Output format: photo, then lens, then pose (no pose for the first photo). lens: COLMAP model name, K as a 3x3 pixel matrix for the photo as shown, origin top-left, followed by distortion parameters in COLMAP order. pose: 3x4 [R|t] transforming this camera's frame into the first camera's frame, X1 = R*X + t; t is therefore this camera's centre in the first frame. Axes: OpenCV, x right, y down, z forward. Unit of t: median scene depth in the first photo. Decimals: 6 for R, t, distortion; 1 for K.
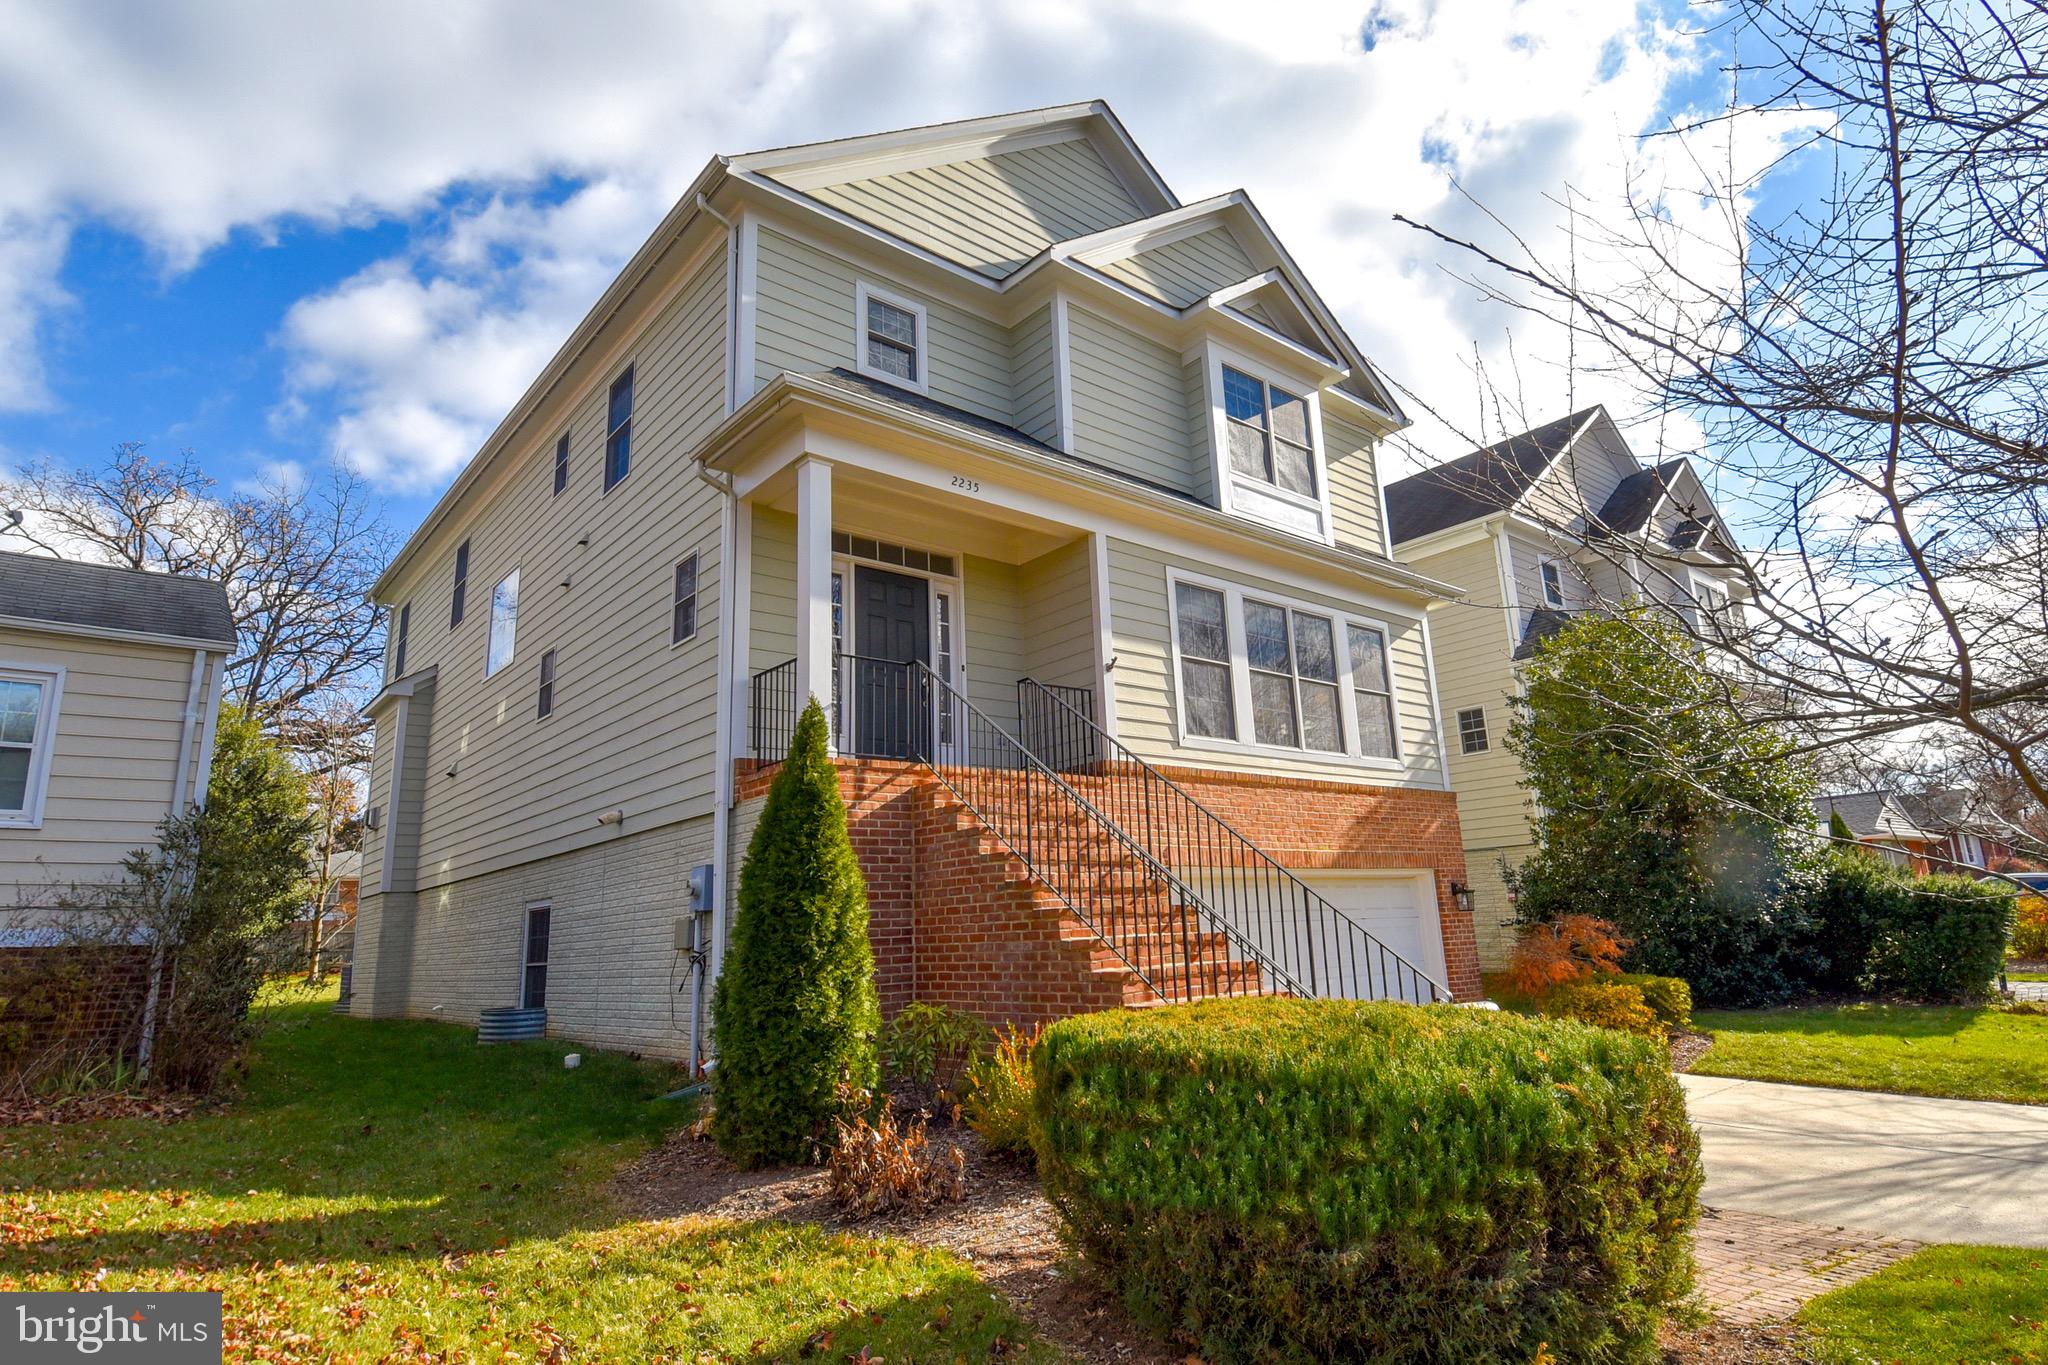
lens RADIAL K [[1087.6, 0, 1066.5], [0, 1087.6, 667.4], [0, 0, 1]] dist [0.051719, -0.041318]
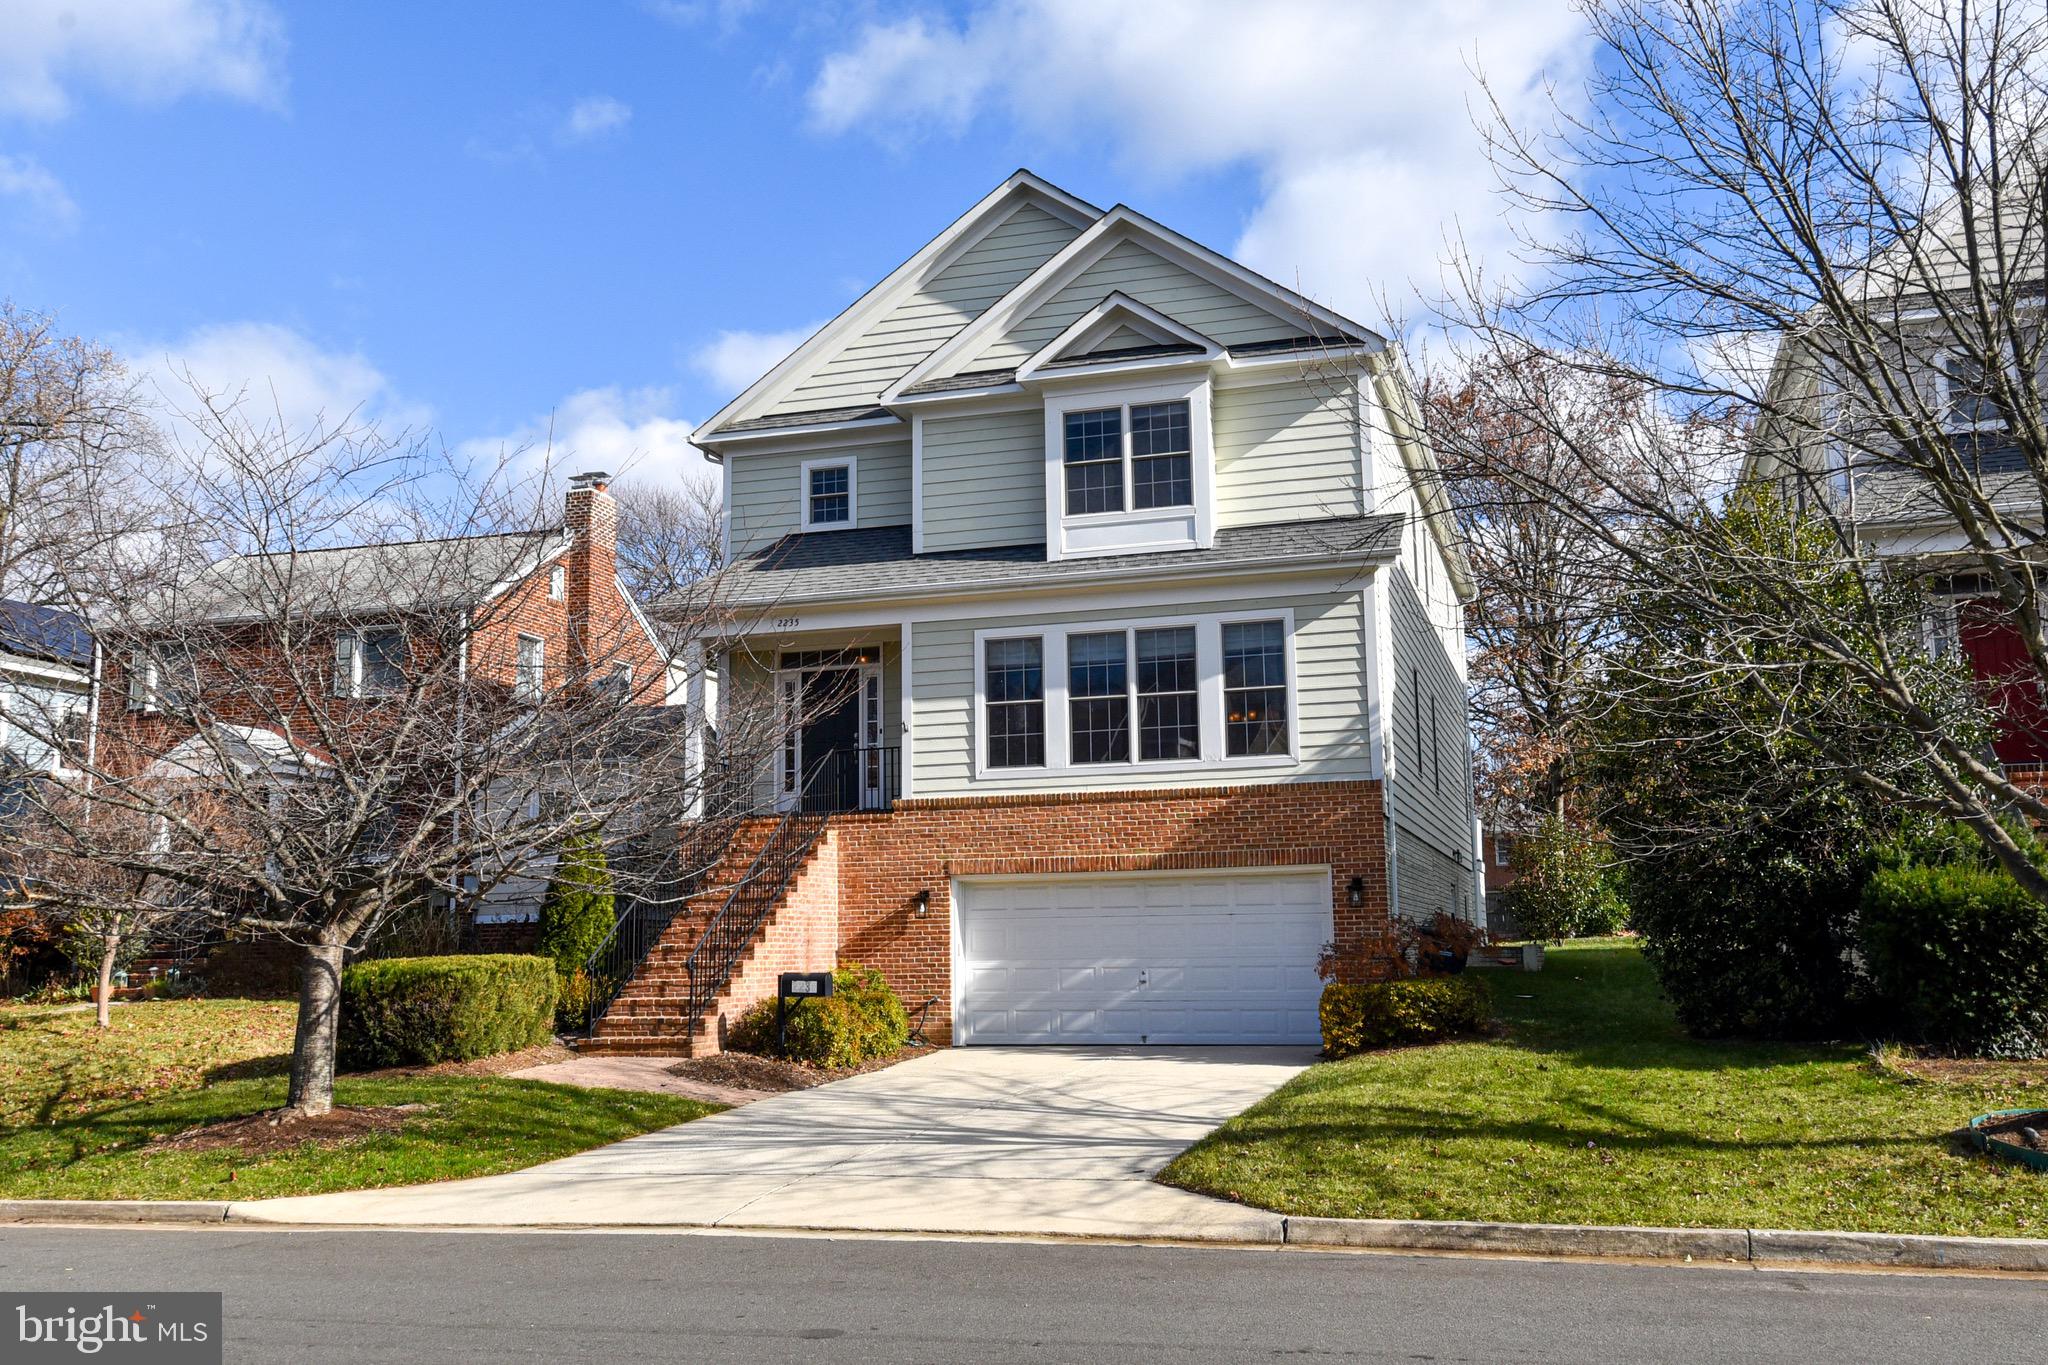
lens RADIAL K [[1852.9, 0, 1027.2], [0, 1852.9, 682.6], [0, 0, 1]] dist [-0.005848, -0.000417]
pose [[0.525639, -0.086792, -0.846269, 1.787227], [0.192947, 0.981021, 0.019232, -0.061625], [0.828538, -0.173394, 0.532409, -0.065165]]
